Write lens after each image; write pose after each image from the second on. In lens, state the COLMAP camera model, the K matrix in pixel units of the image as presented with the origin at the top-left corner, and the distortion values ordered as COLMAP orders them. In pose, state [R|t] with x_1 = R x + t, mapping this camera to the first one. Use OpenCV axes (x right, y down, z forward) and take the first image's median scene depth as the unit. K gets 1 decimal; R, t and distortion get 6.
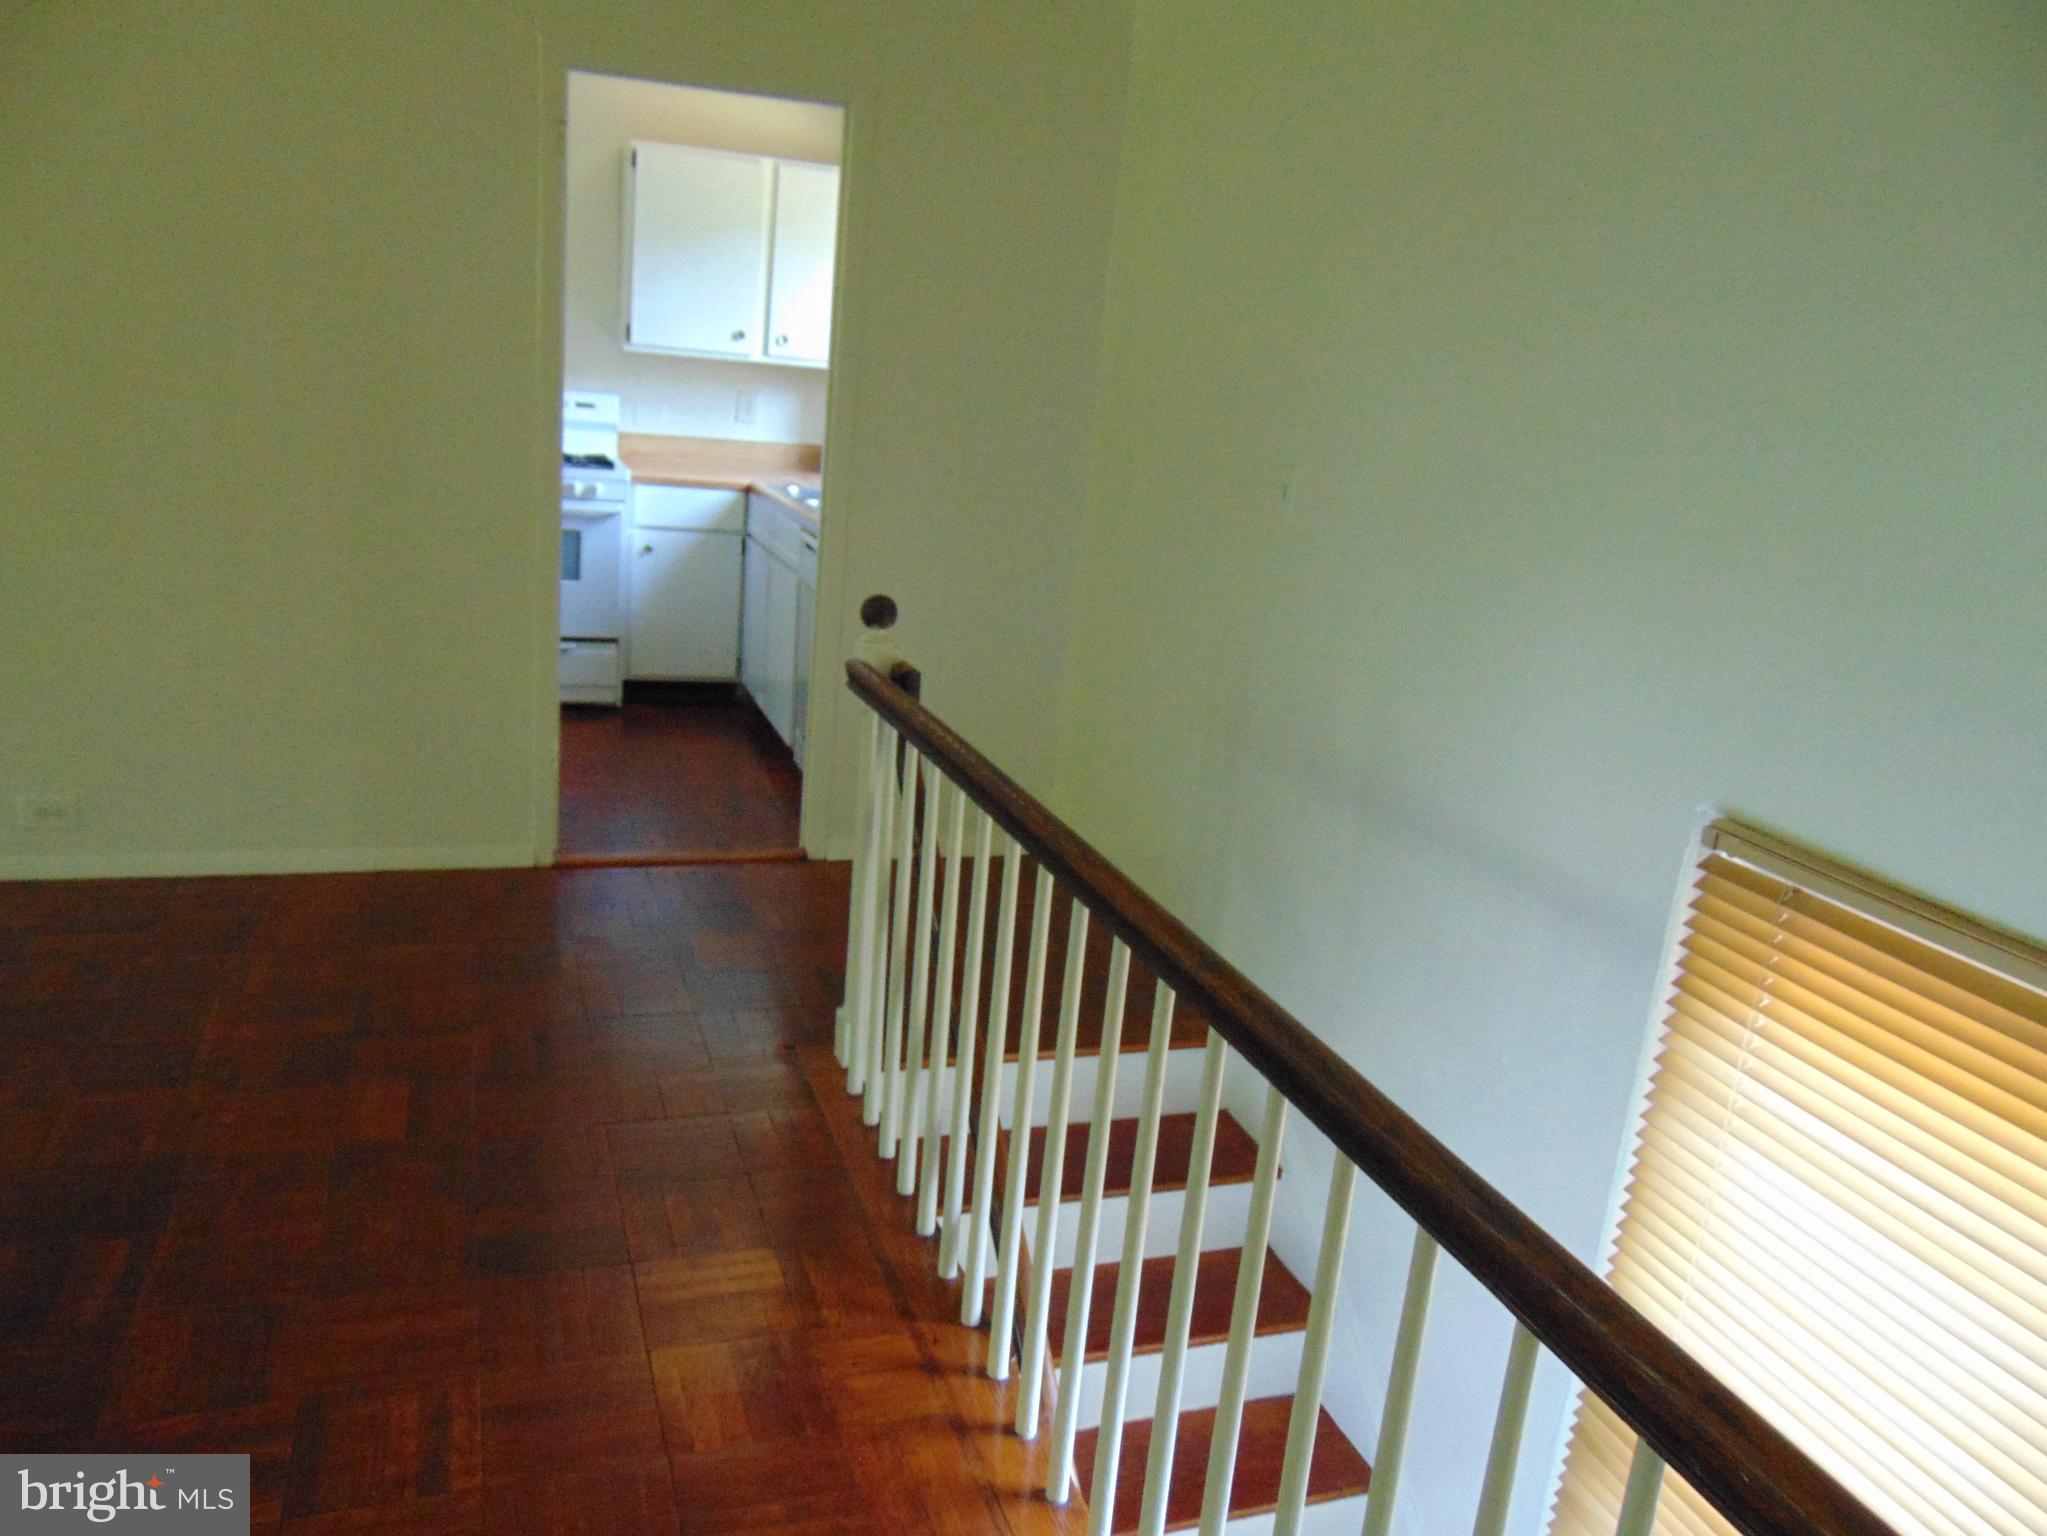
lens RADIAL K [[1526.9, 0, 1023.5], [0, 1526.9, 768.0], [0, 0, 1]] dist [-0.037600, 0.068305]
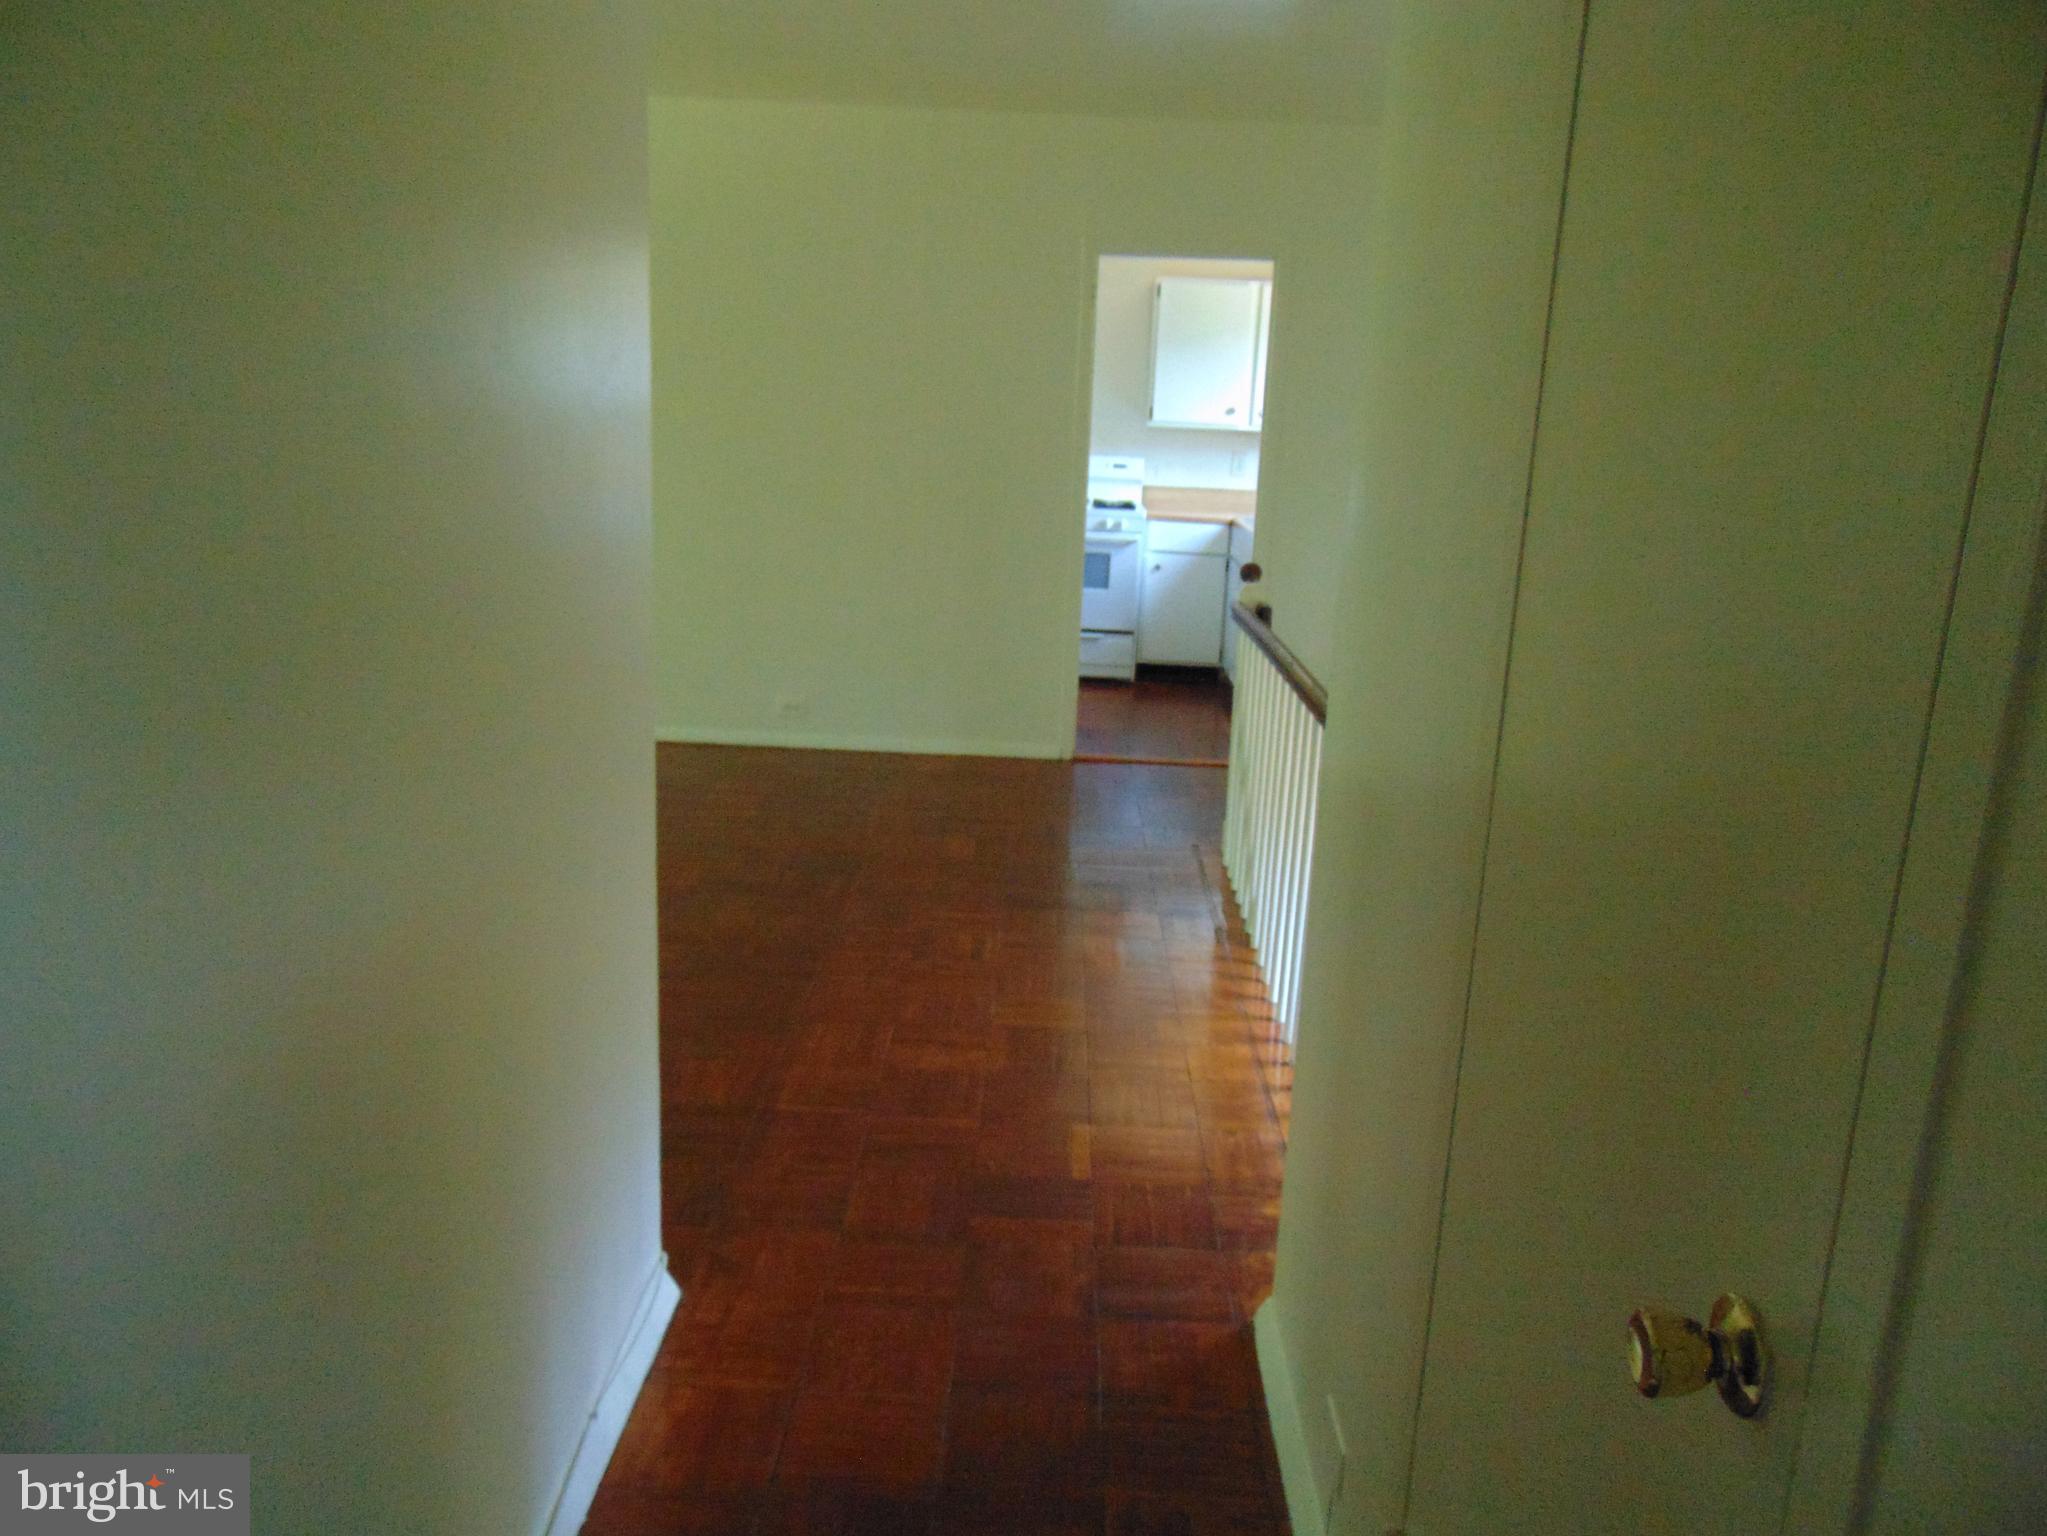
lens RADIAL K [[1526.9, 0, 1023.5], [0, 1526.9, 768.0], [0, 0, 1]] dist [-0.037600, 0.068305]
pose [[0.932855, 0.034067, -0.358639, 0.146335], [-0.050374, 0.998073, -0.036222, 0.096508], [0.356714, 0.051855, 0.932773, -0.333446]]
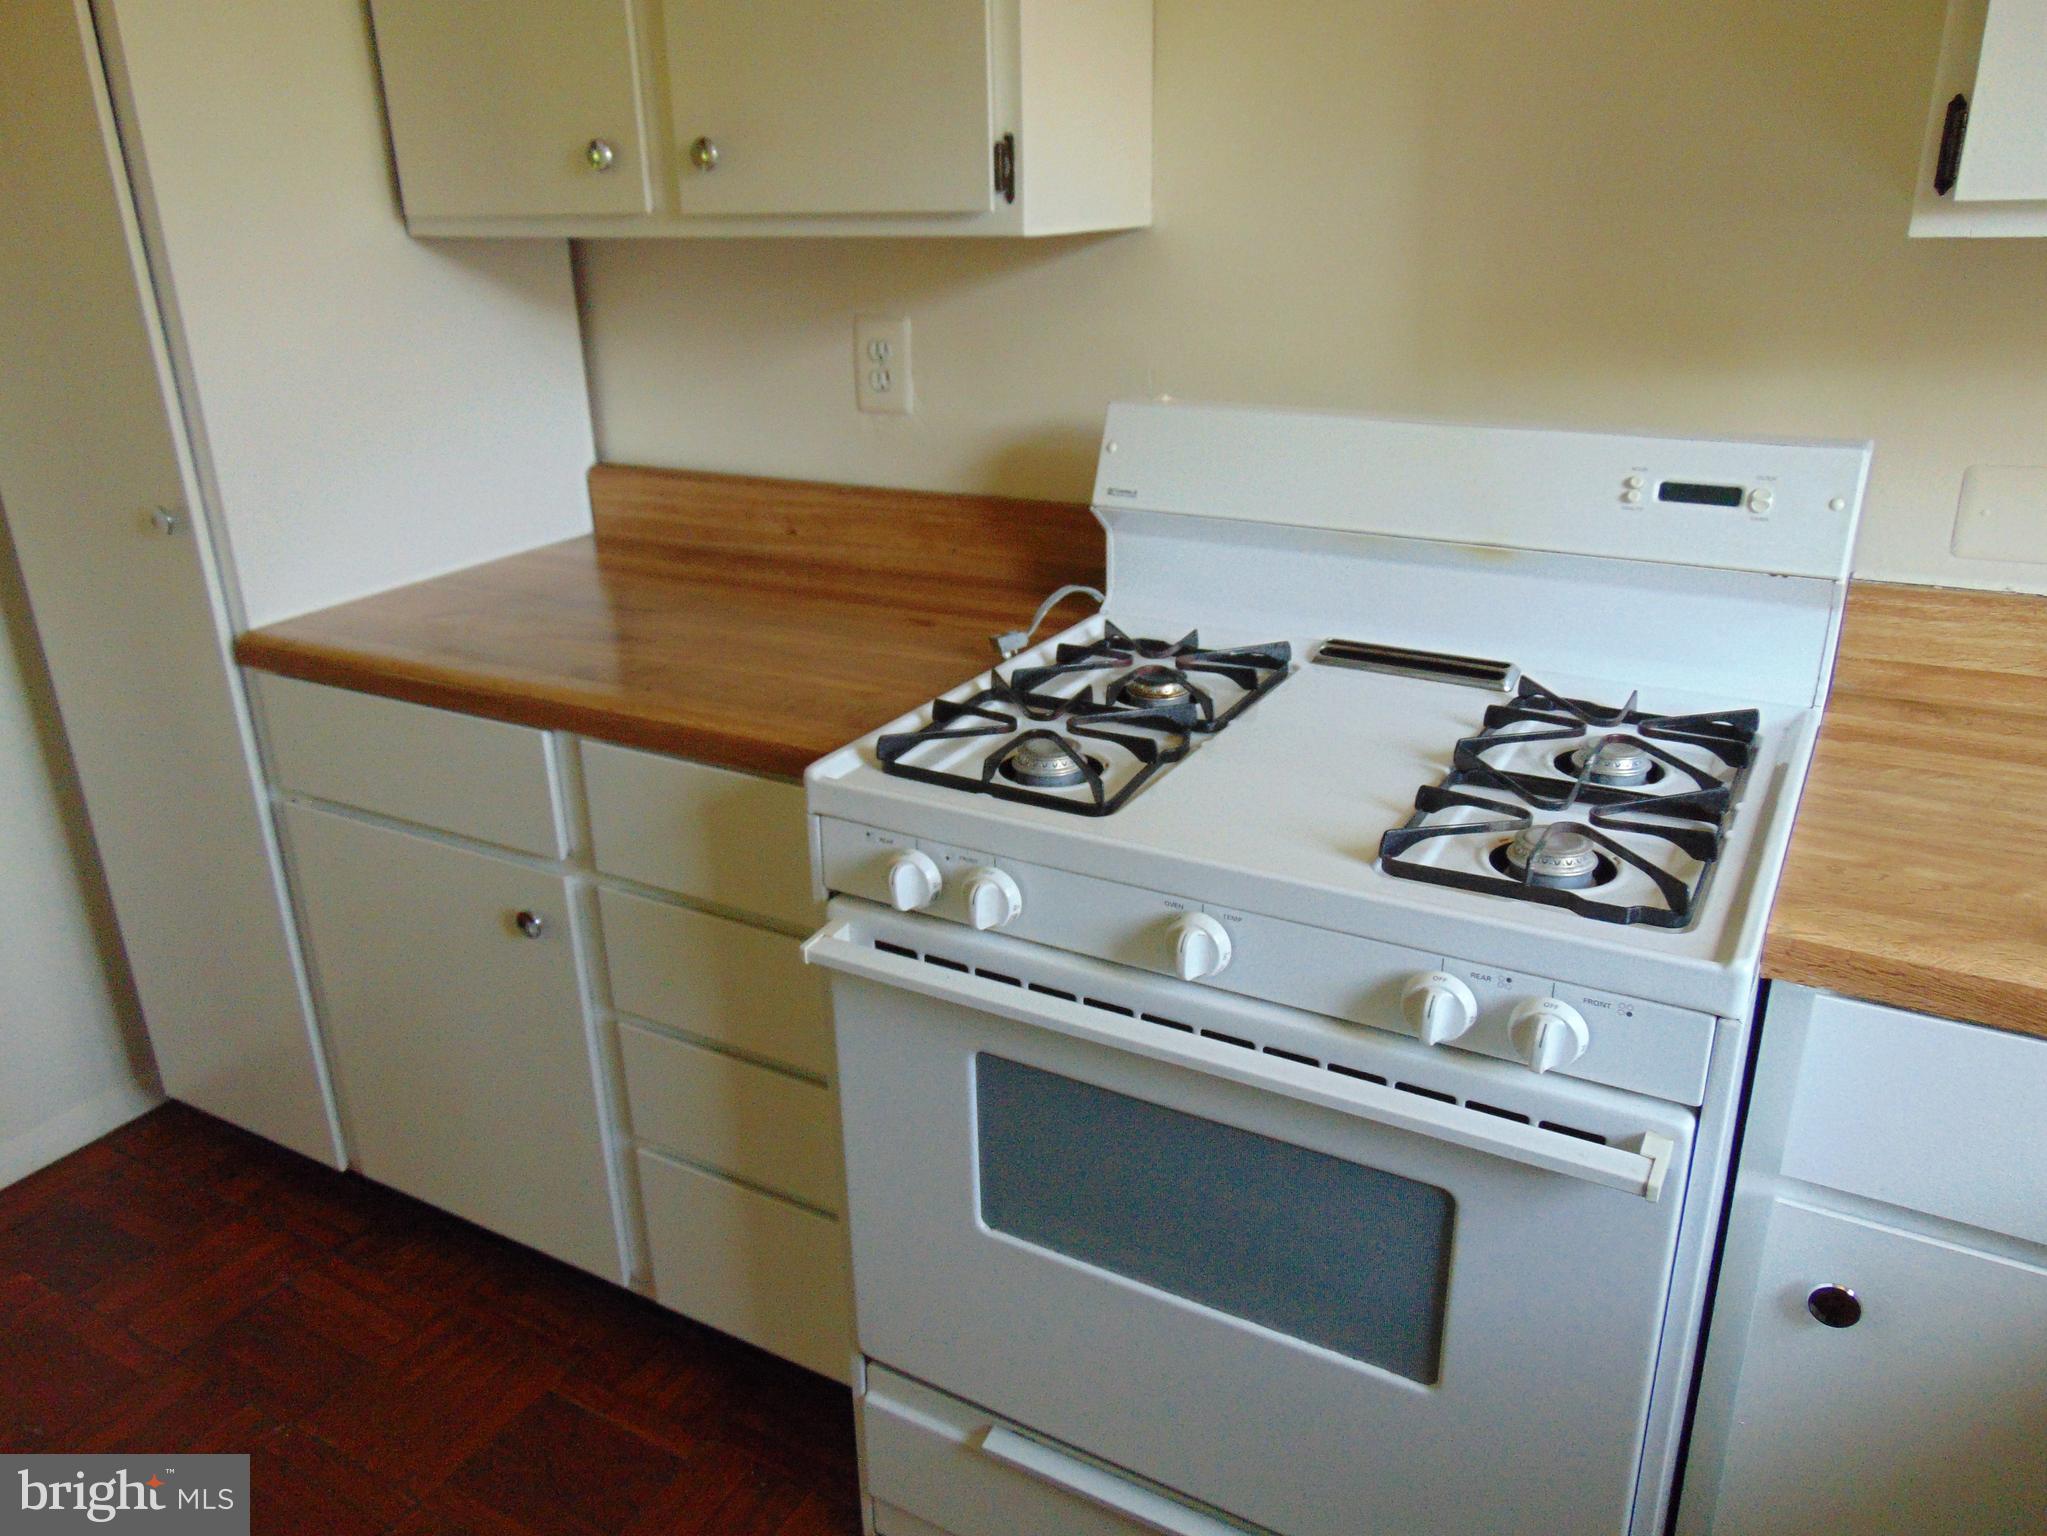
lens RADIAL K [[1526.9, 0, 1023.5], [0, 1526.9, 768.0], [0, 0, 1]] dist [-0.037600, 0.068305]
pose [[0.645525, 0.146789, -0.749501, -0.182397], [-0.104400, 0.989104, 0.103797, -0.222841], [0.756570, 0.011244, 0.653816, 0.813247]]
